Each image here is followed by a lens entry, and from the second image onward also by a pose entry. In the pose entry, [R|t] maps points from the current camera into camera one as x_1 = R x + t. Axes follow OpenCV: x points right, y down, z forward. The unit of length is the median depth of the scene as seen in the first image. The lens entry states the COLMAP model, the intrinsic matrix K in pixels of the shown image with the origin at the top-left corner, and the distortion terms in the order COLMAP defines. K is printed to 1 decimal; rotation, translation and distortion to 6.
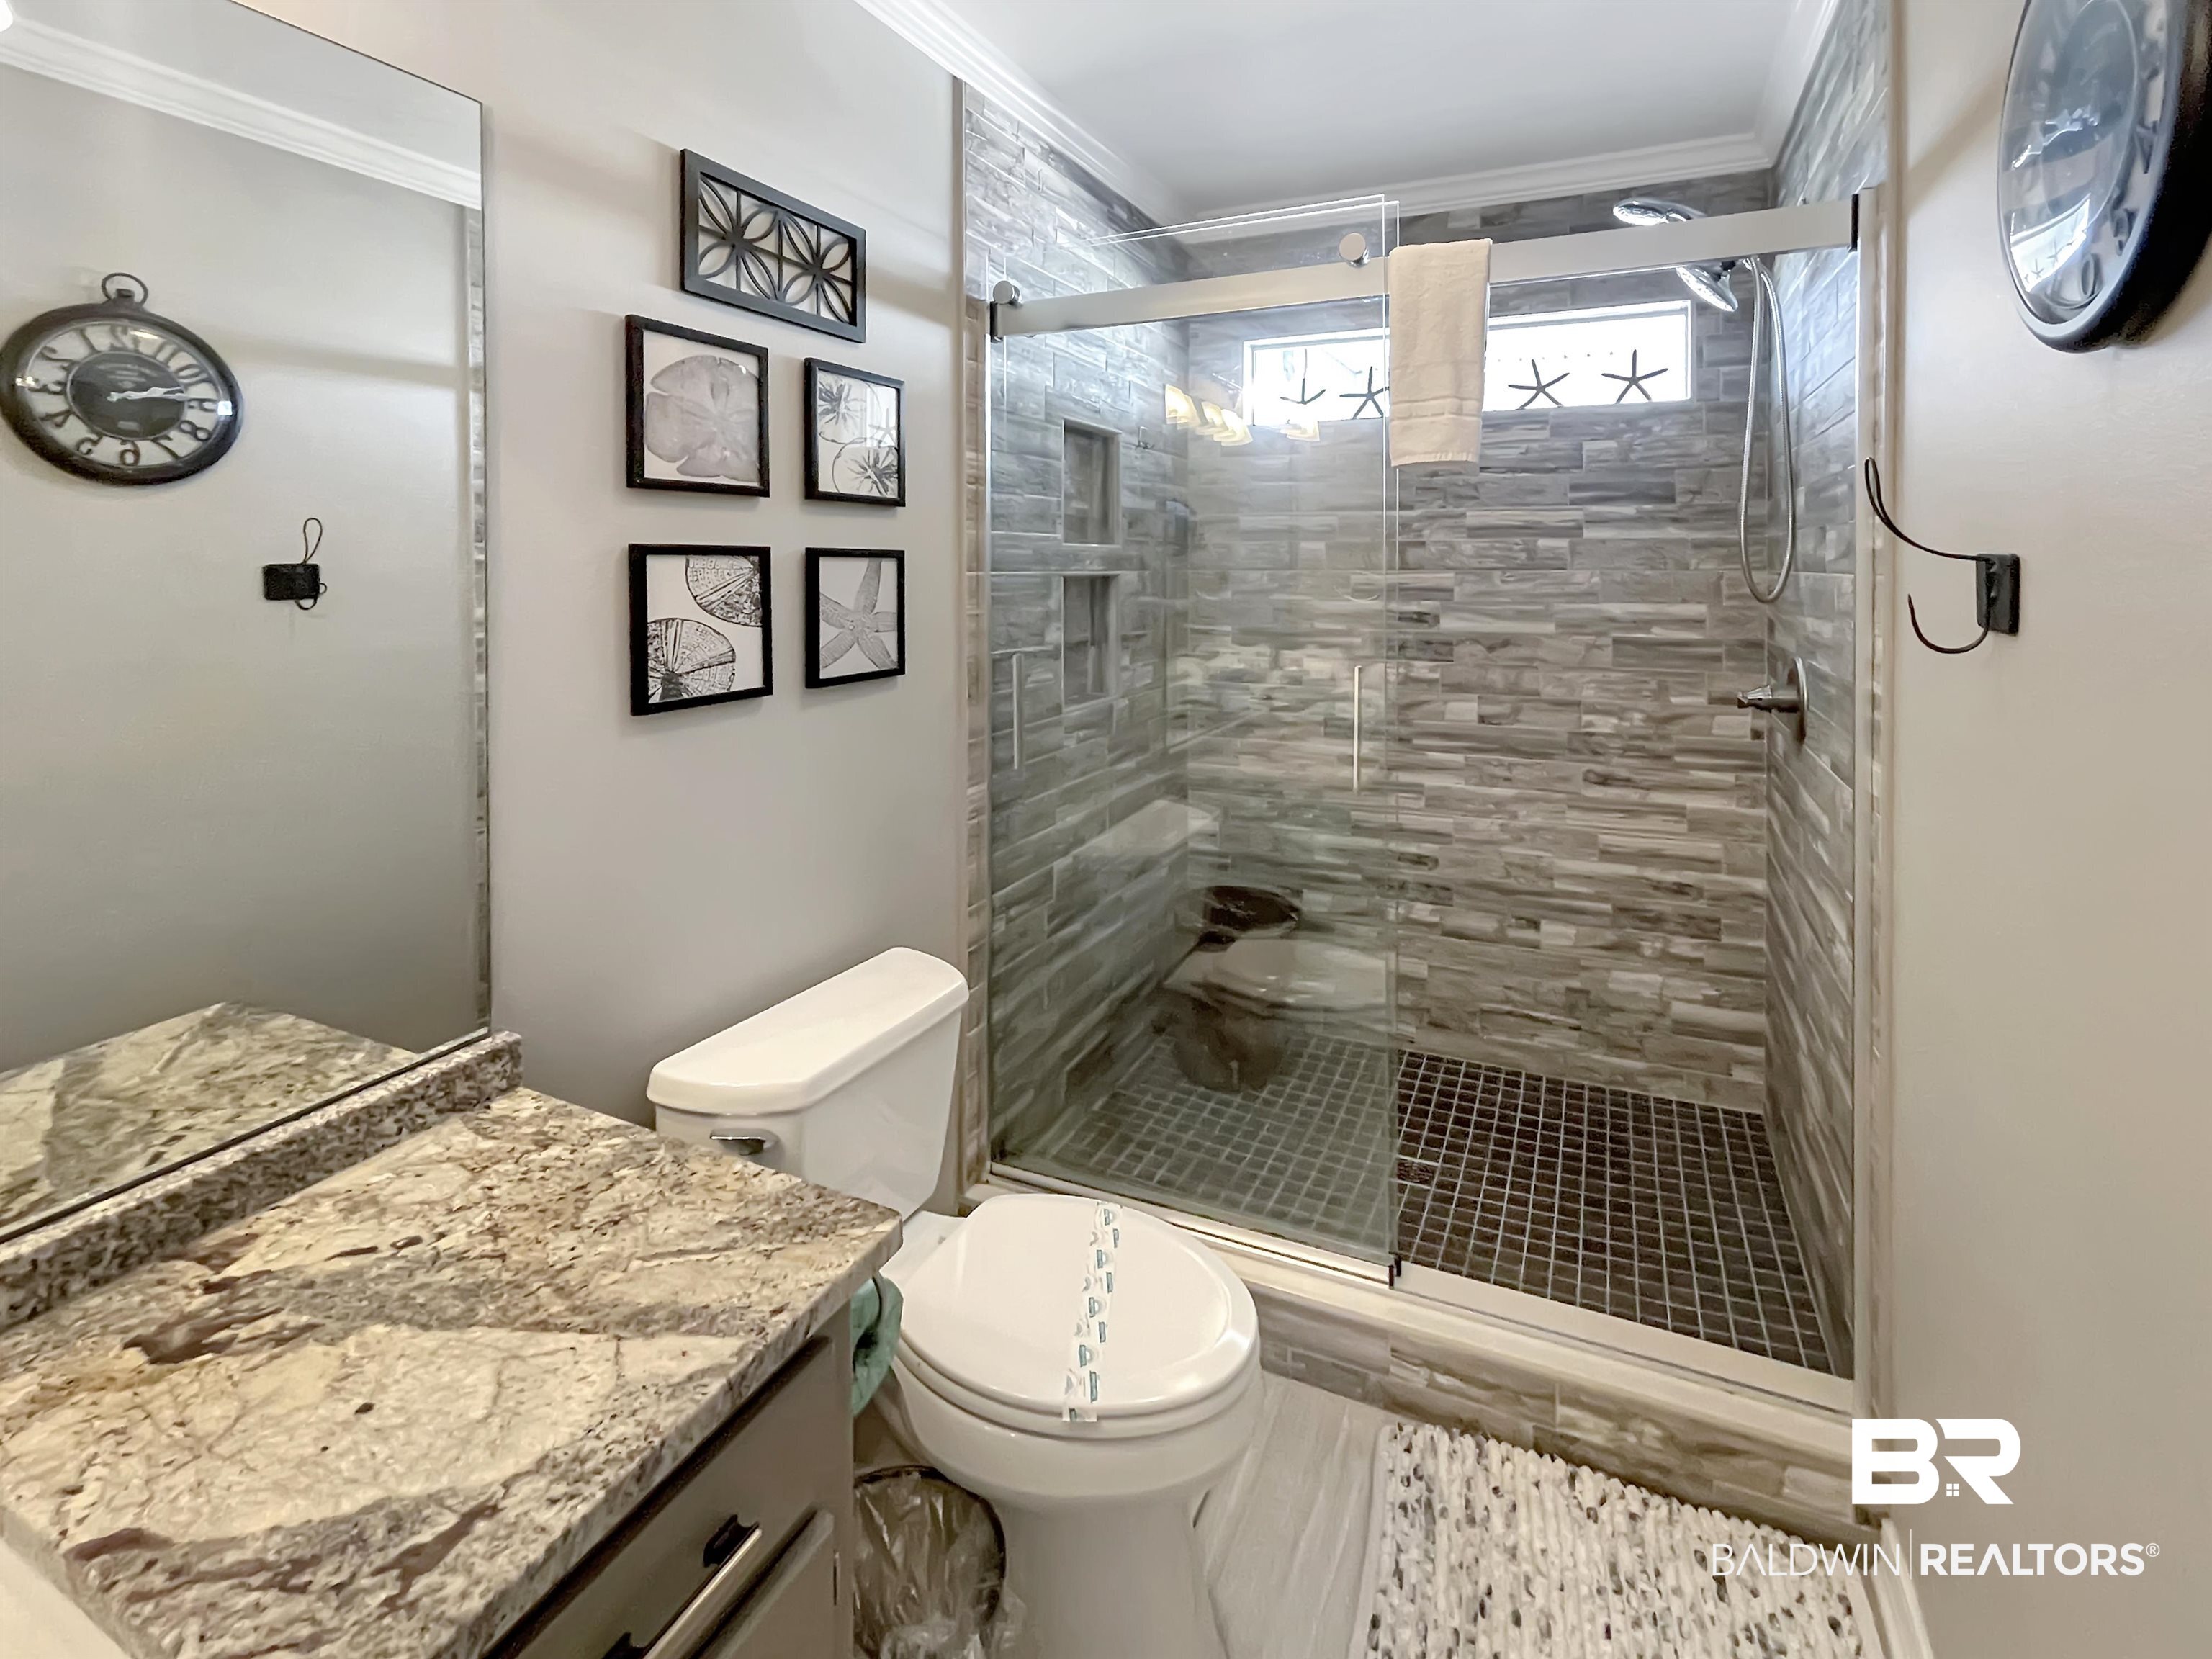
lens RADIAL K [[931.6, 0, 1045.8], [0, 931.6, 831.5], [0, 0, 1]] dist [-0.008048, 0.007424]
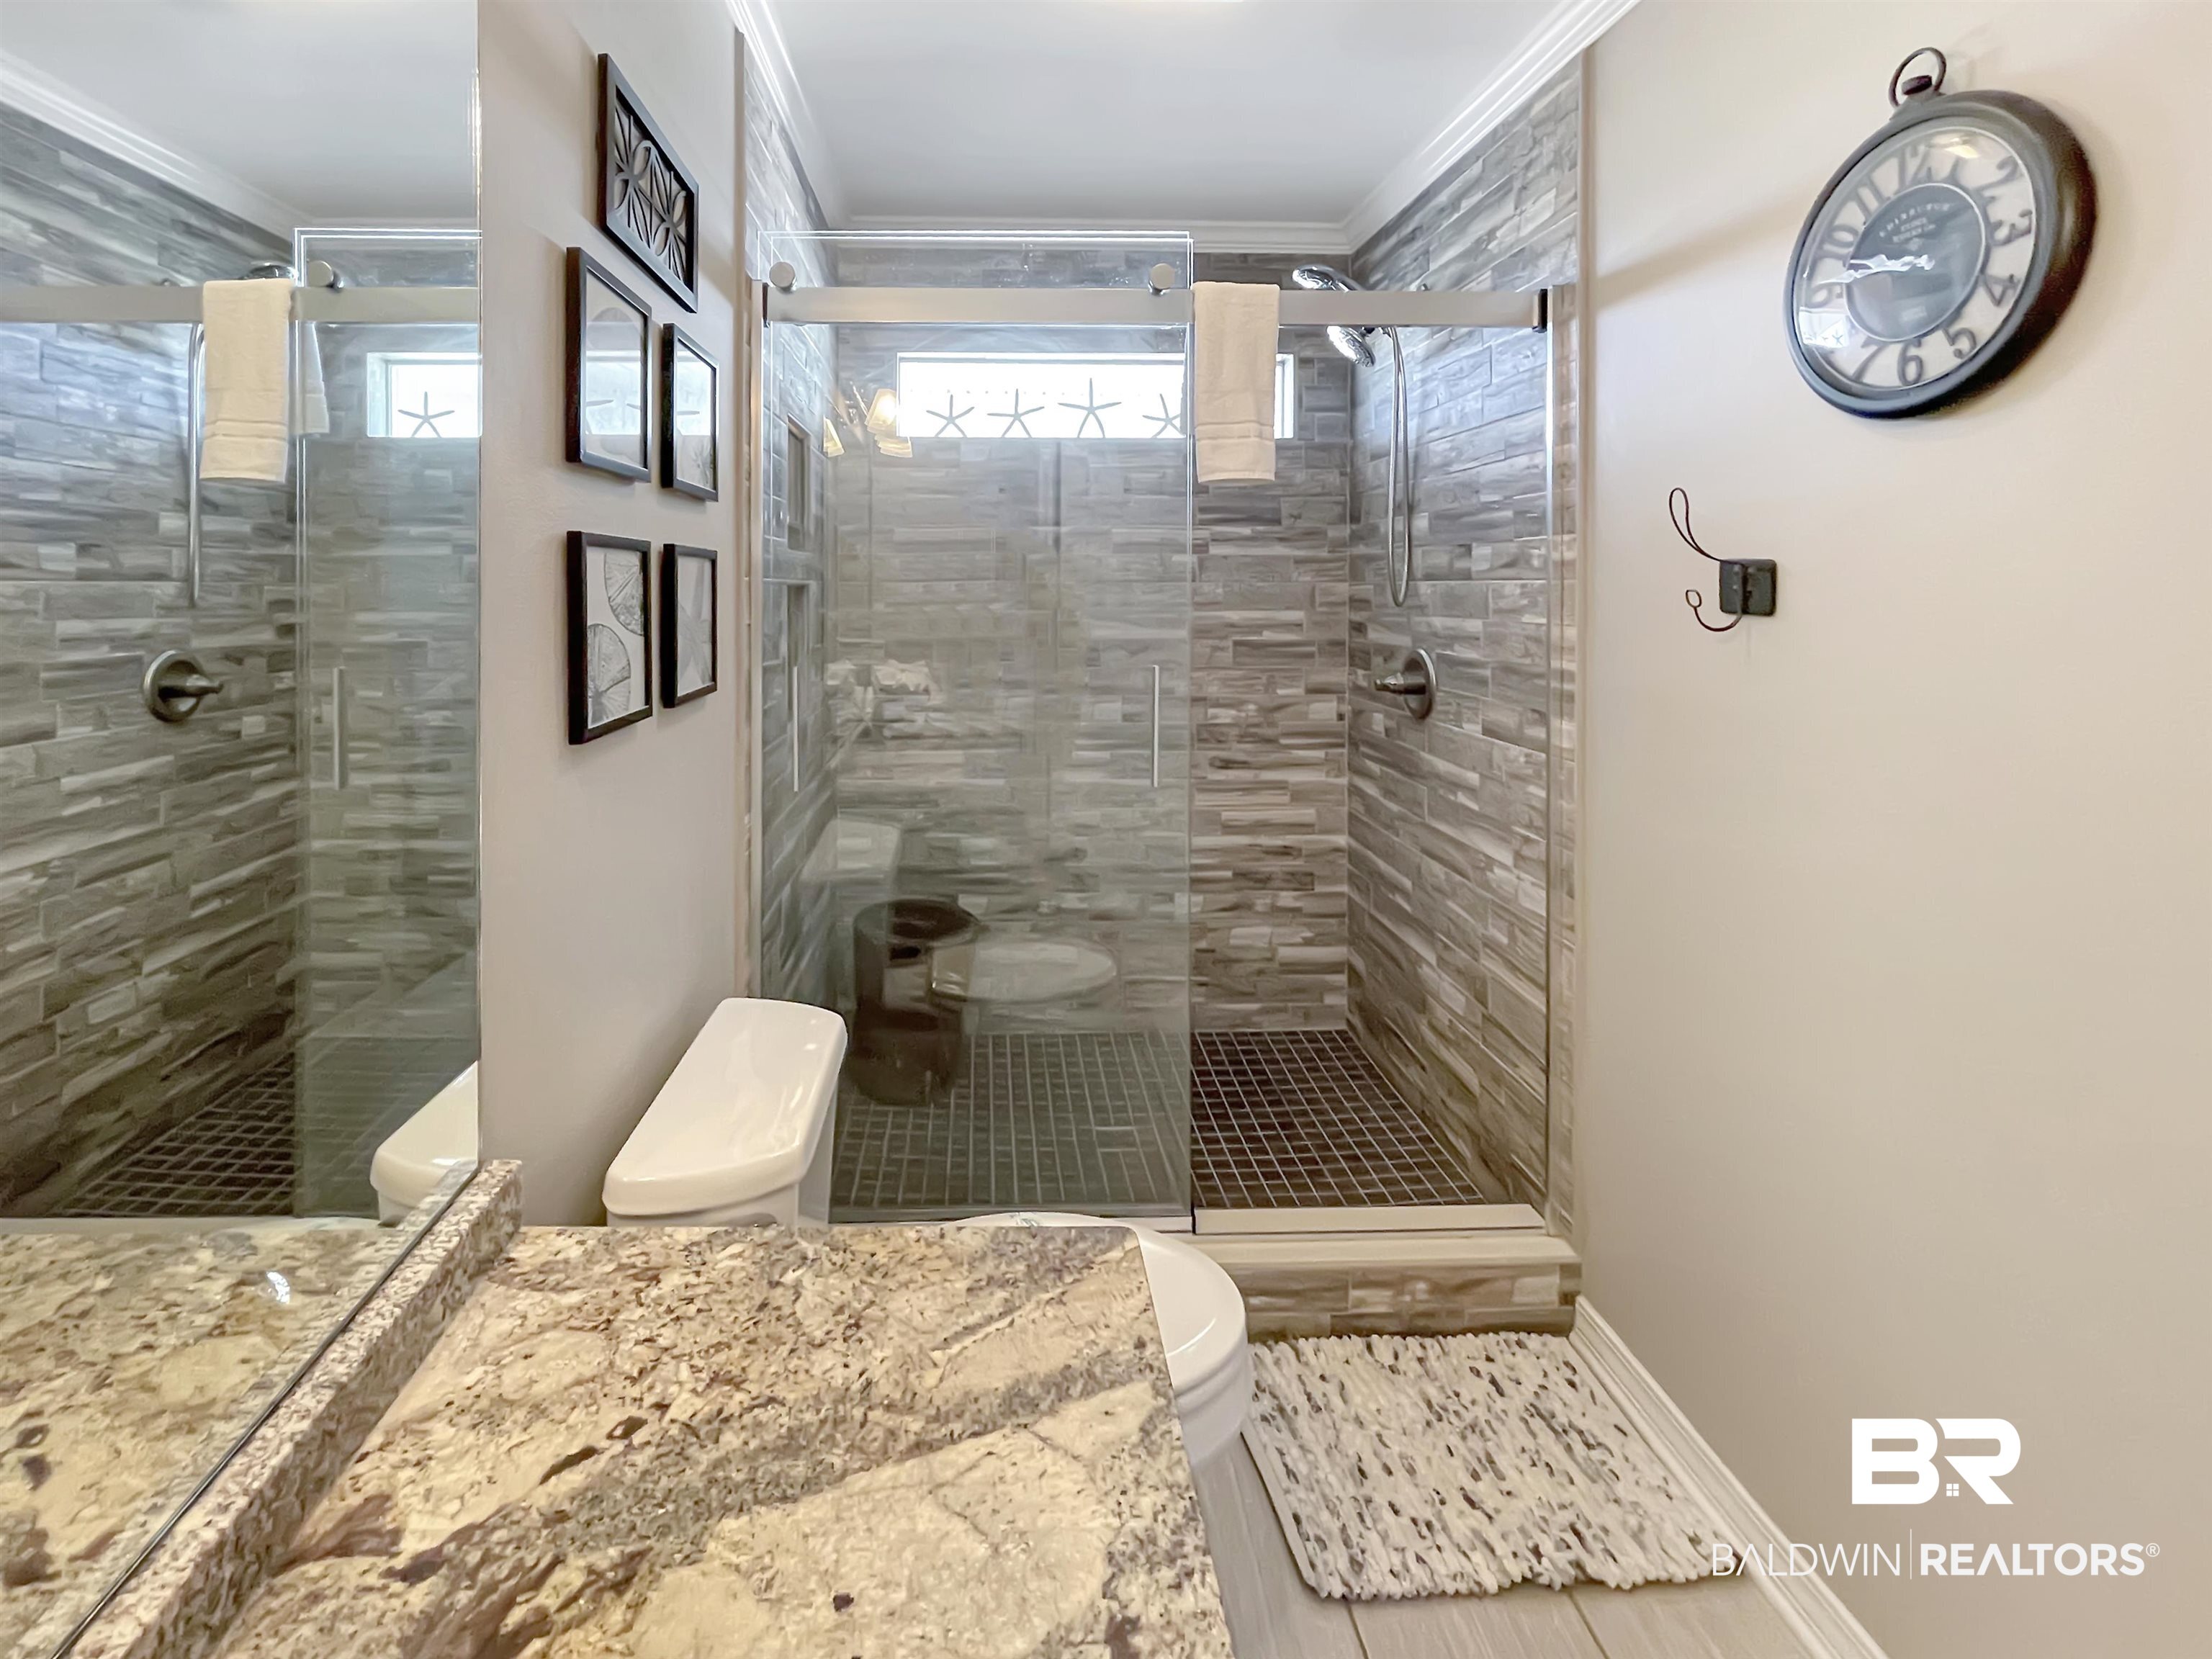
lens RADIAL K [[934.8, 0, 1091.4], [0, 934.8, 839.7], [0, 0, 1]] dist [-0.003294, 0.003577]
pose [[0.911748, -0.107333, 0.396478, -0.159351], [0.109668, 0.993825, 0.016850, -0.003209], [-0.395838, 0.028118, 0.917890, 0.034007]]
